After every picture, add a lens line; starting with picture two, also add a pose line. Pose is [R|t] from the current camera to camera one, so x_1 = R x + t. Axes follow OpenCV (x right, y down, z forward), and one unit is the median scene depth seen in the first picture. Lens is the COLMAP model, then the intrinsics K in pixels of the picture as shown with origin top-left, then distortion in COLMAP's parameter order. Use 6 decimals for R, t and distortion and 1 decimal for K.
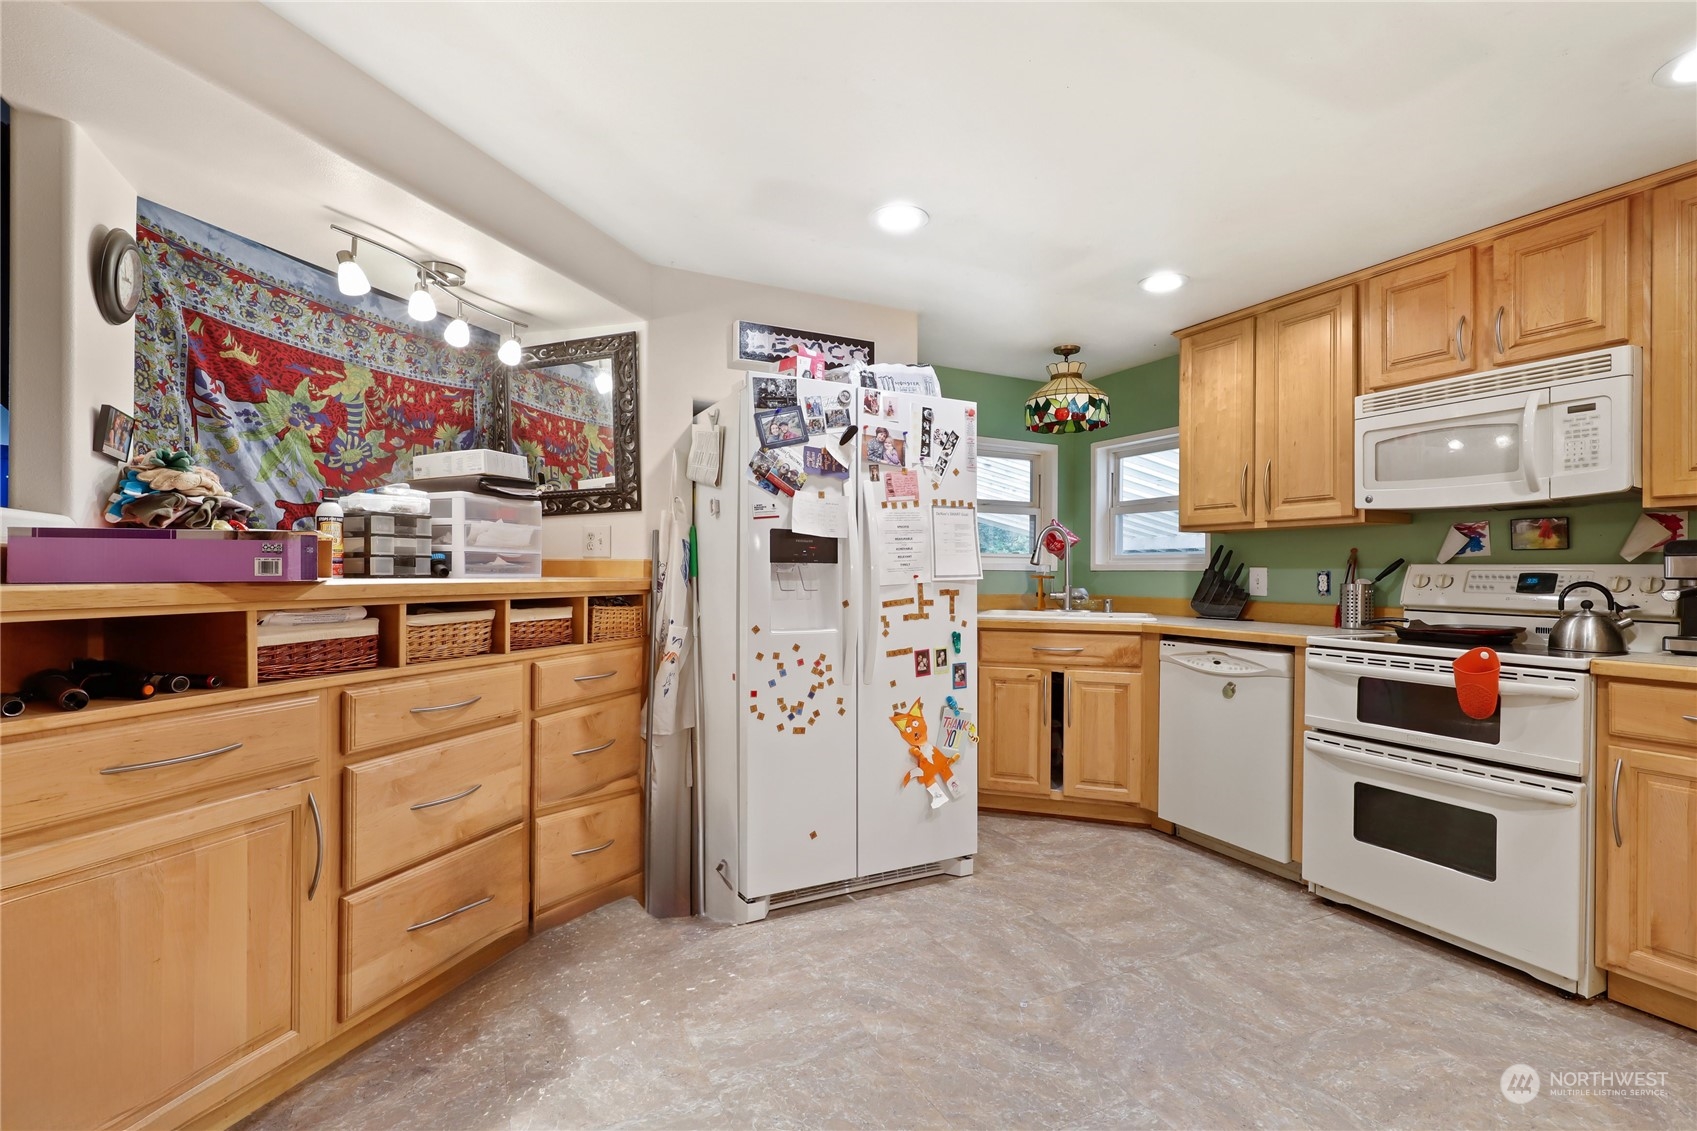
lens RADIAL K [[785.1, 0, 845.4], [0, 785.1, 571.5], [0, 0, 1]] dist [-0.001793, 0.000567]
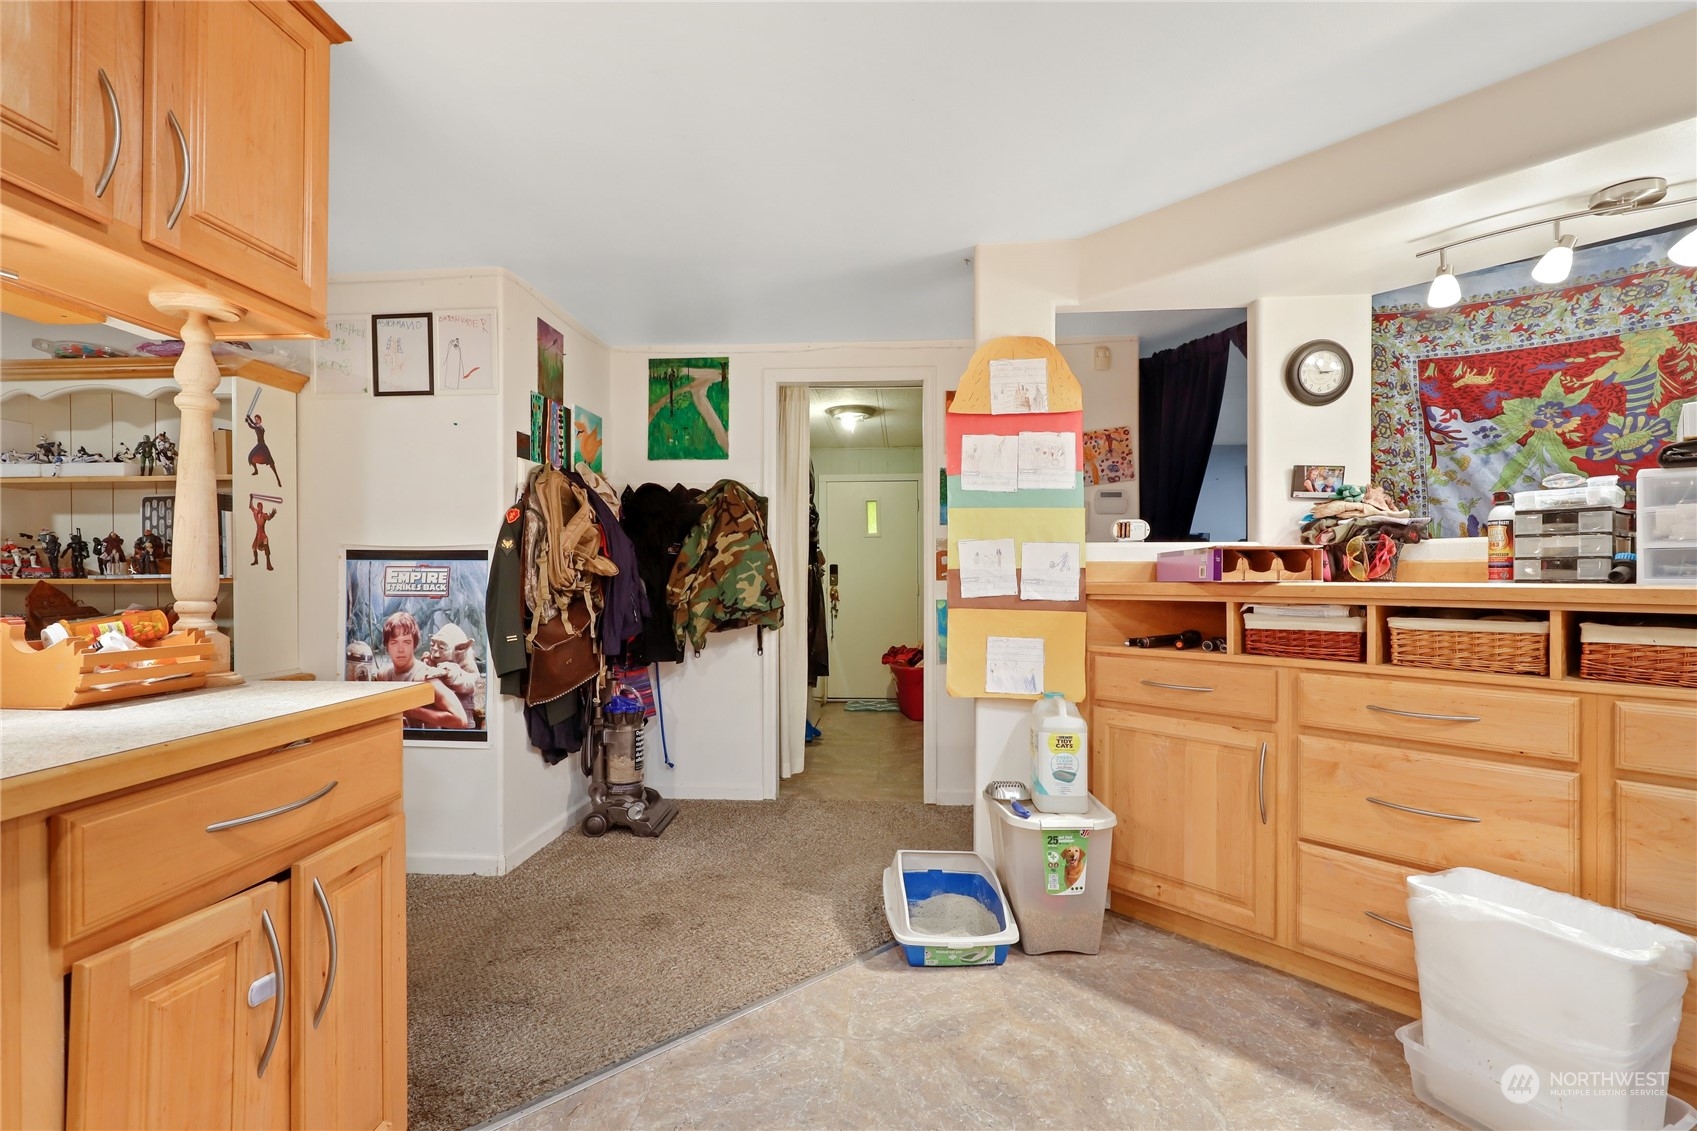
lens RADIAL K [[785.1, 0, 846.7], [0, 785.1, 571.9], [0, 0, 1]] dist [-0.001793, 0.000567]
pose [[-0.520990, -0.012512, -0.853471, 0.606200], [-0.005989, 0.999922, -0.011003, 0.010513], [0.853542, -0.000621, -0.521024, 0.807014]]
